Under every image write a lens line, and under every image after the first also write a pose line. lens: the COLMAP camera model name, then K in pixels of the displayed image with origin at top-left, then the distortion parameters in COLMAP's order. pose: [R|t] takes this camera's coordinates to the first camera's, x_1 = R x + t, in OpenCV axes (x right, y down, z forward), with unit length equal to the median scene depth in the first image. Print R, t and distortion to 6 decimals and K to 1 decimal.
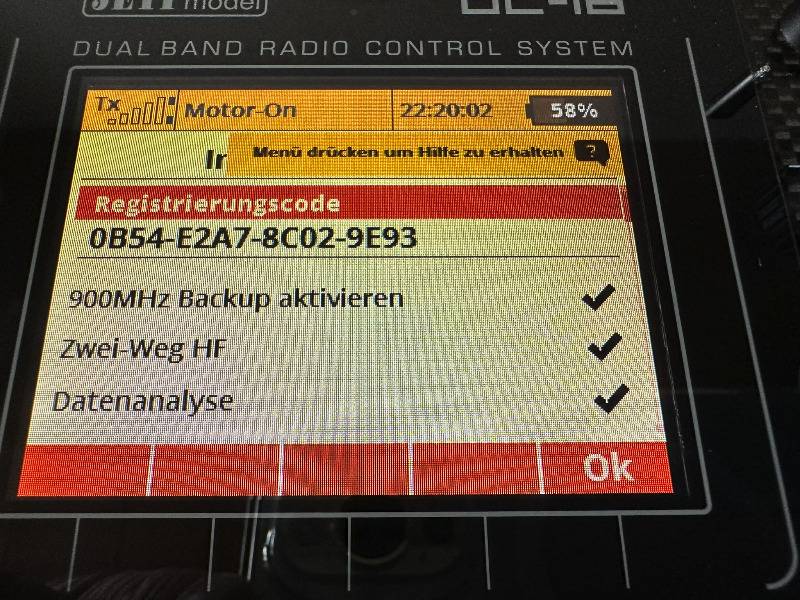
lens RADIAL K [[634.3, 0, 400.1], [0, 634.3, 300.8], [0, 0, 1]] dist [0.007645, 0.004348]
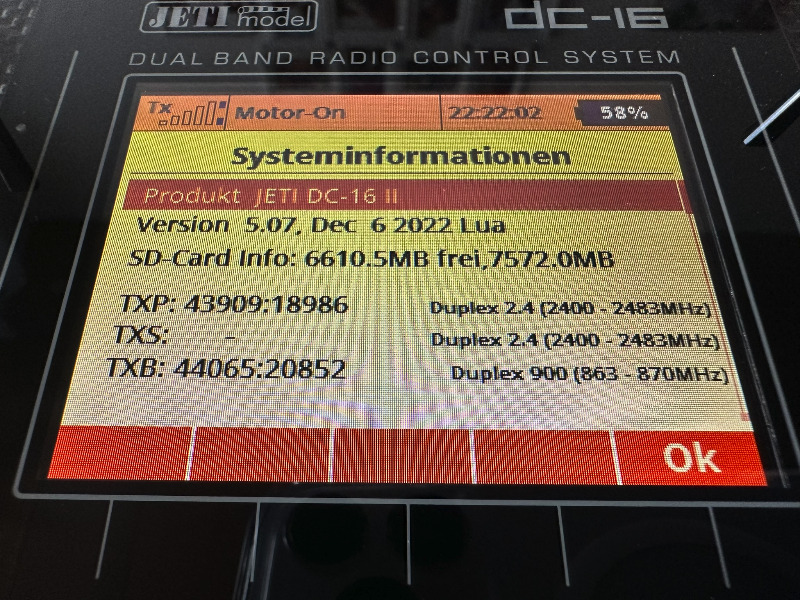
lens RADIAL K [[634.3, 0, 399.0], [0, 634.3, 299.8], [0, 0, 1]] dist [0.007645, 0.004348]
pose [[0.999634, 0.003823, -0.026792, -0.049984], [-0.007425, 0.990730, -0.135644, 0.127692], [0.026025, 0.135793, 0.990395, 0.047986]]
